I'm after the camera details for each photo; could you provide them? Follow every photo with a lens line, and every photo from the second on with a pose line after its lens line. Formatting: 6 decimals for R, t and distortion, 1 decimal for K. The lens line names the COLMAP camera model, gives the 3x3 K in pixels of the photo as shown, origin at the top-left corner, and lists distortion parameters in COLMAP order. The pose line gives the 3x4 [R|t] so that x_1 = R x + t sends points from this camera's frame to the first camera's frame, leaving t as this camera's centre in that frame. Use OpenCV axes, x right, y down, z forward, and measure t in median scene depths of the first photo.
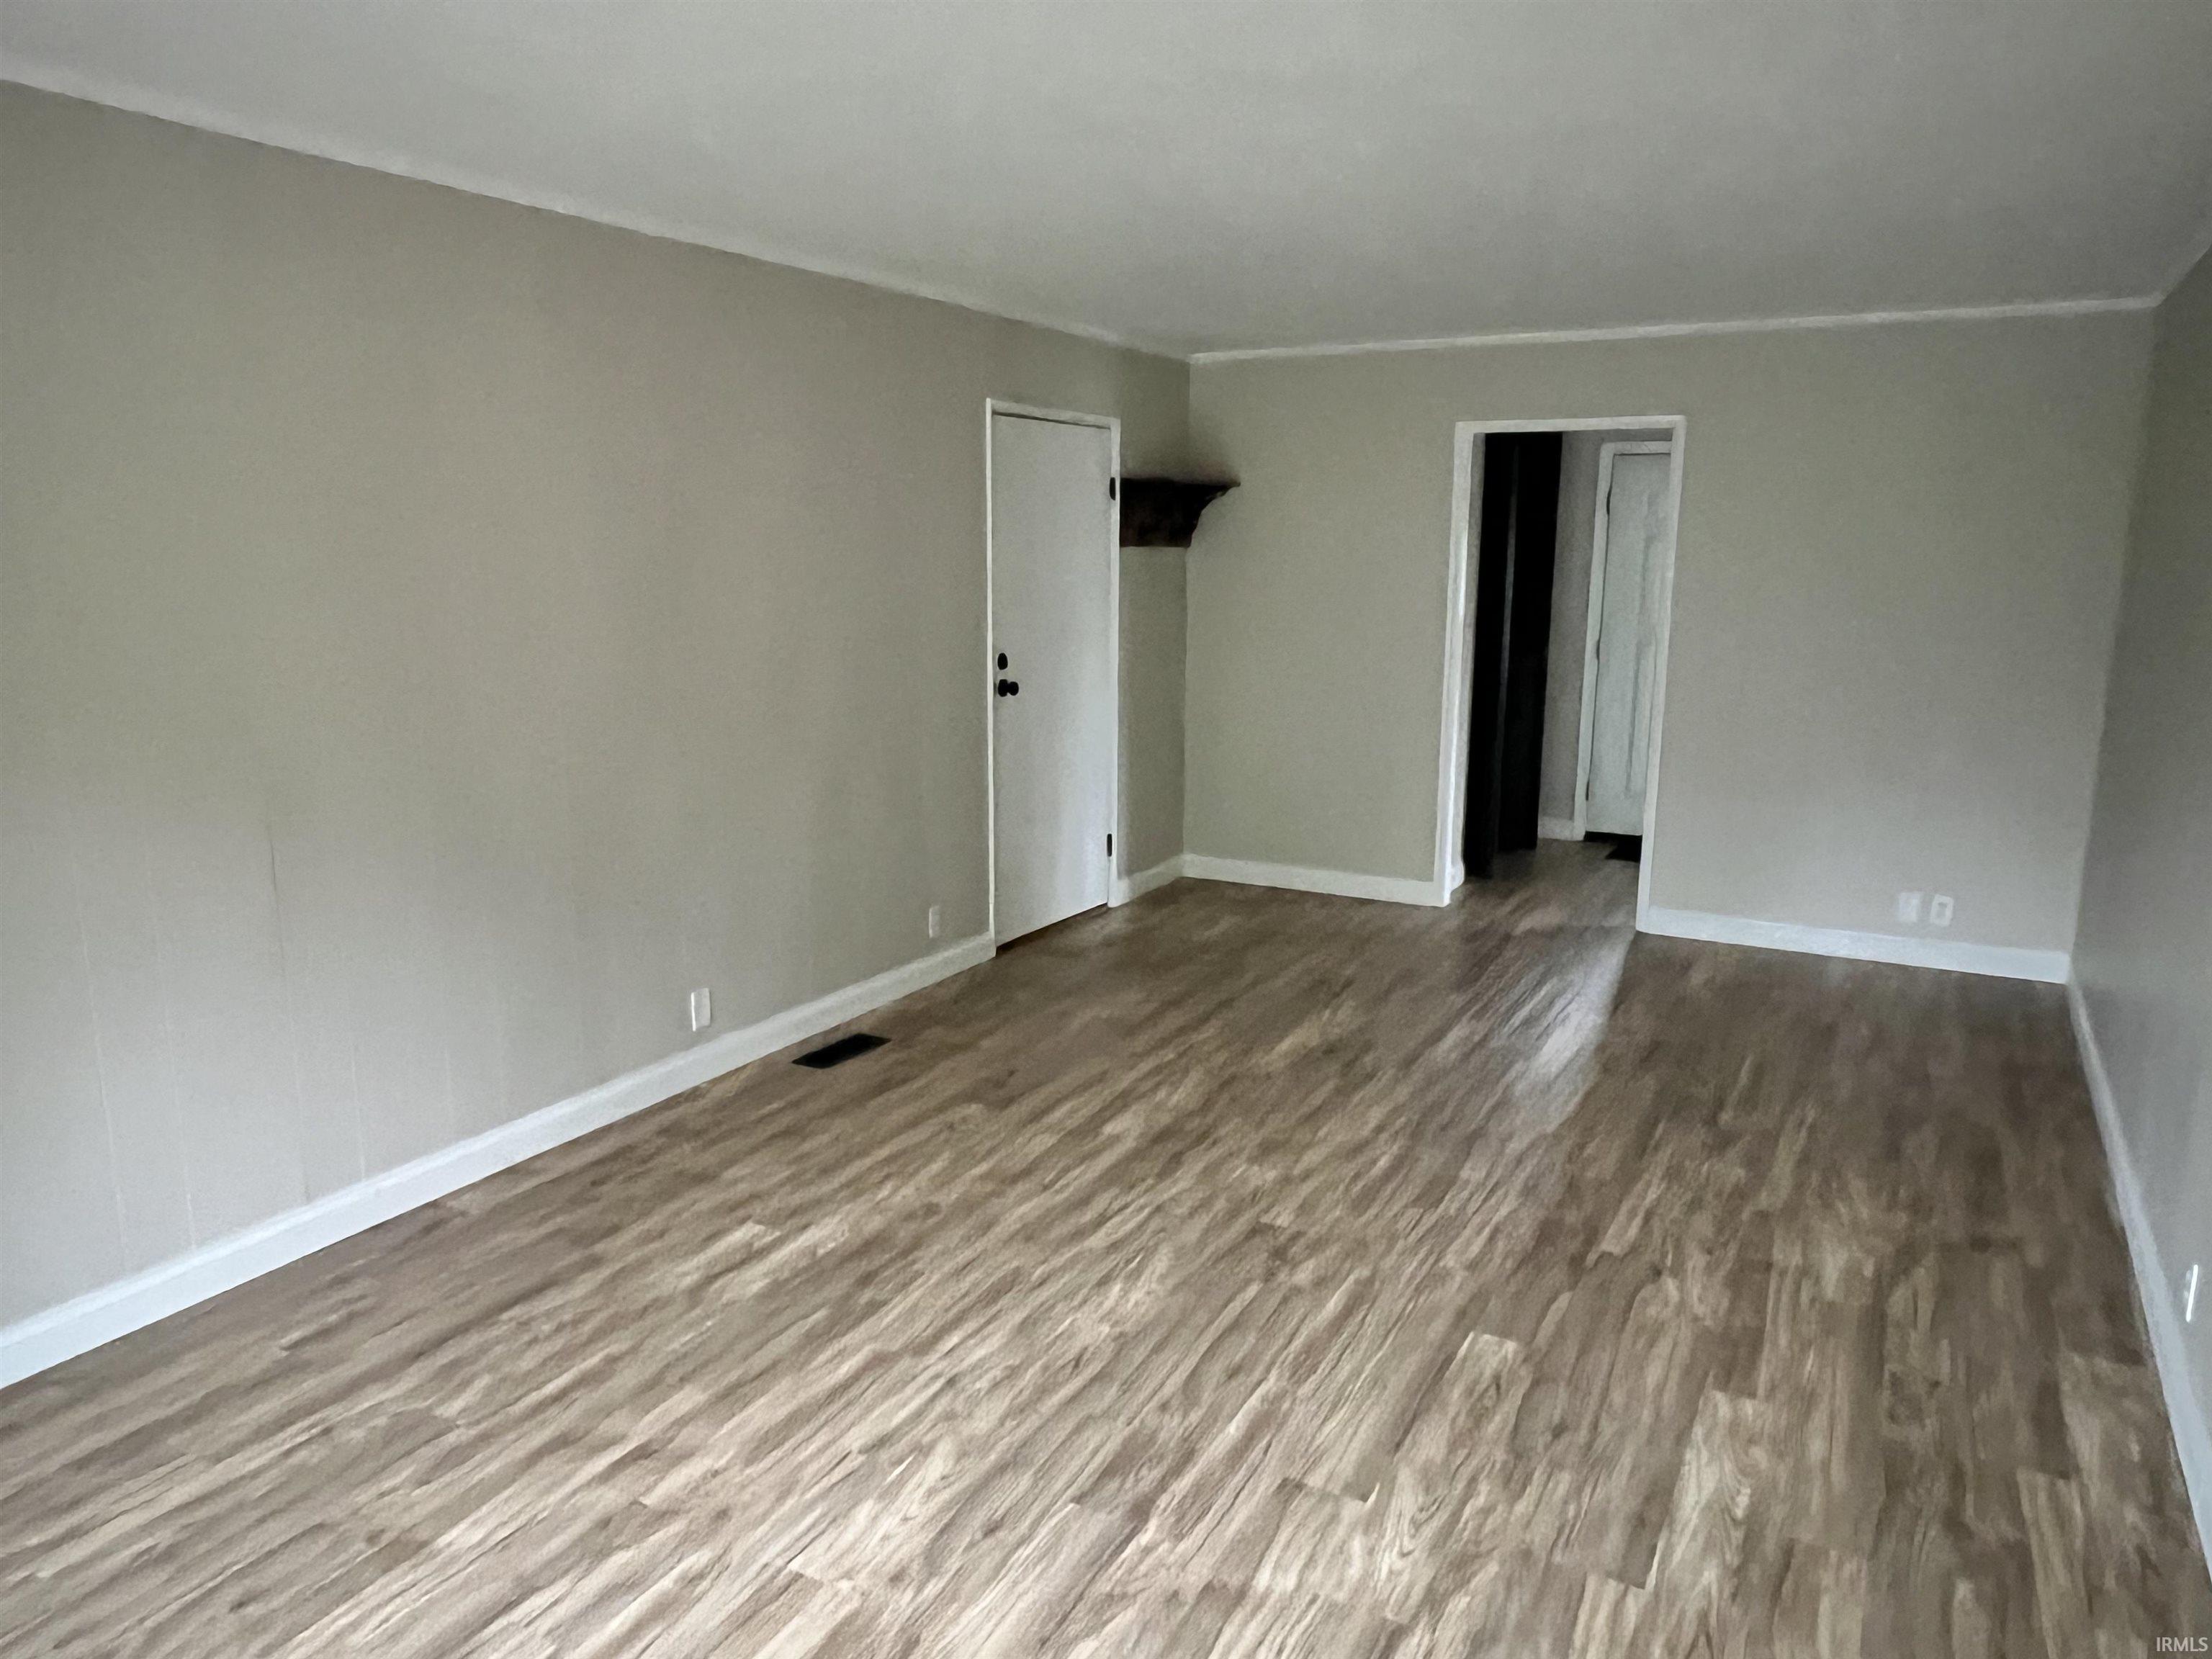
lens RADIAL K [[1505.7, 0, 1106.0], [0, 1505.7, 826.9], [0, 0, 1]] dist [-0.002313, 0.001515]
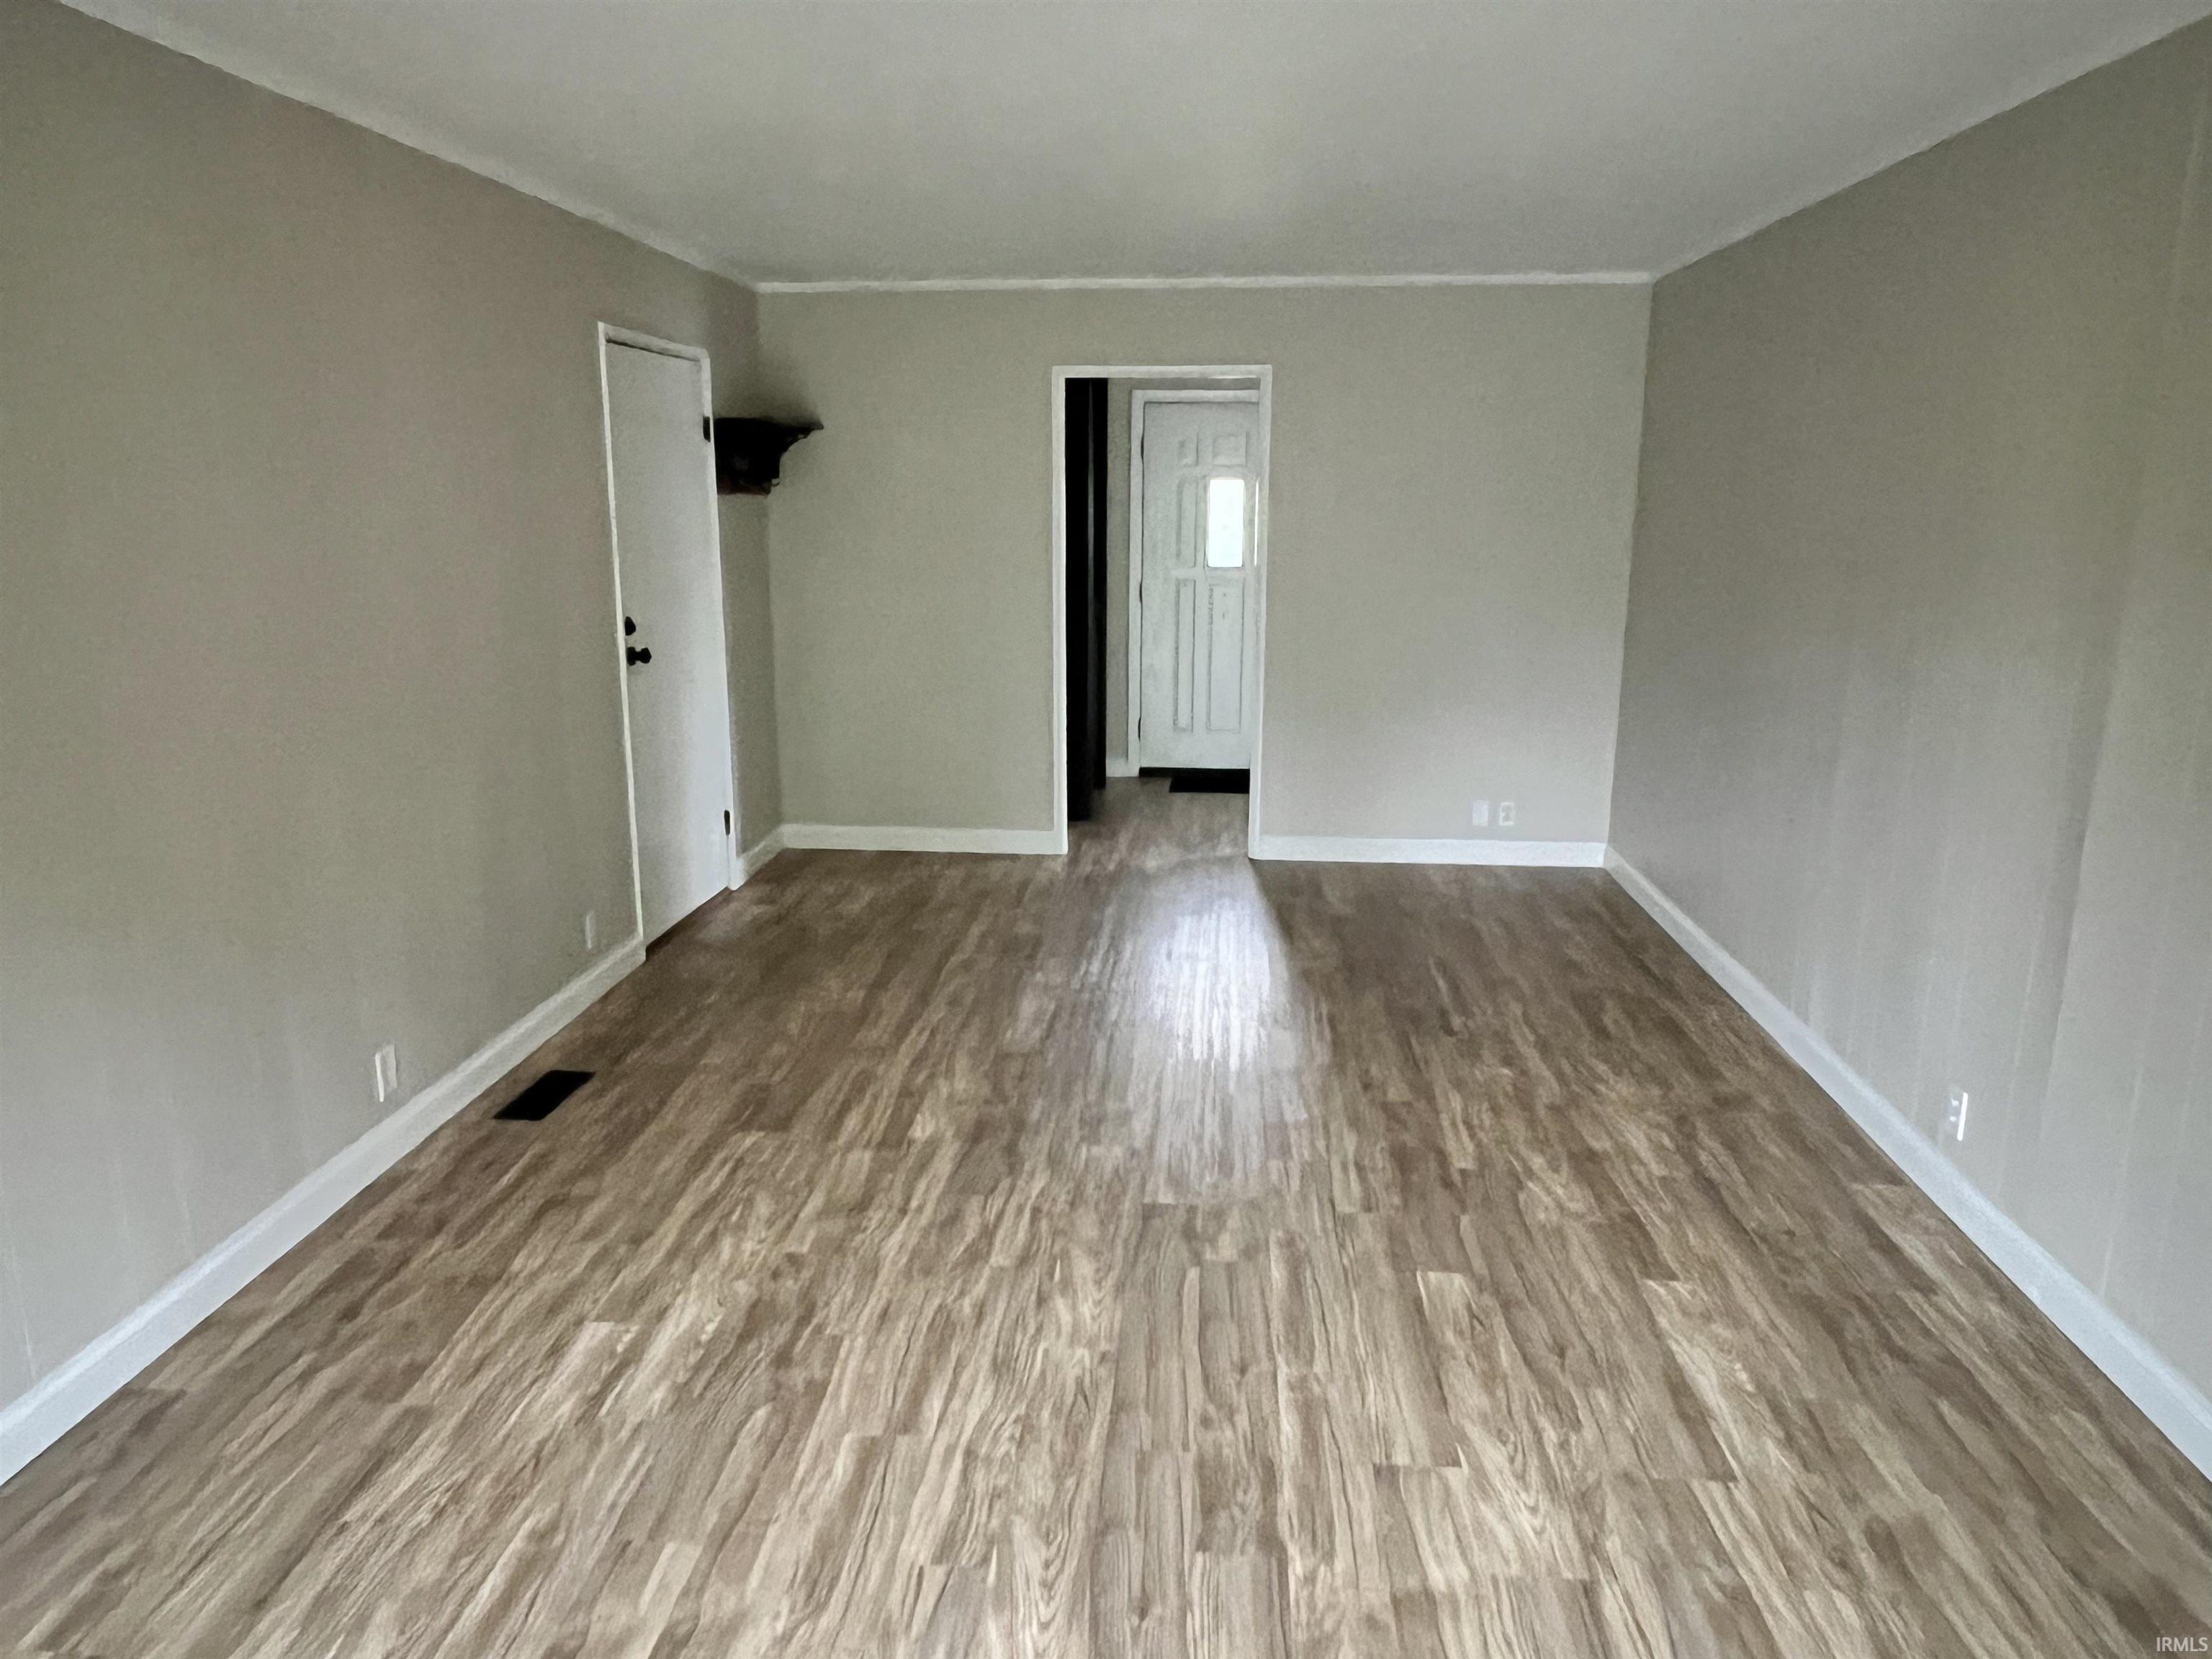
lens RADIAL K [[1494.0, 0, 1104.5], [0, 1494.0, 832.1], [0, 0, 1]] dist [-0.000554, -0.002778]
pose [[0.914850, -0.093230, 0.392884, -0.279715], [0.077843, 0.995450, 0.054957, -0.027501], [-0.396220, -0.019694, 0.917944, 0.145438]]
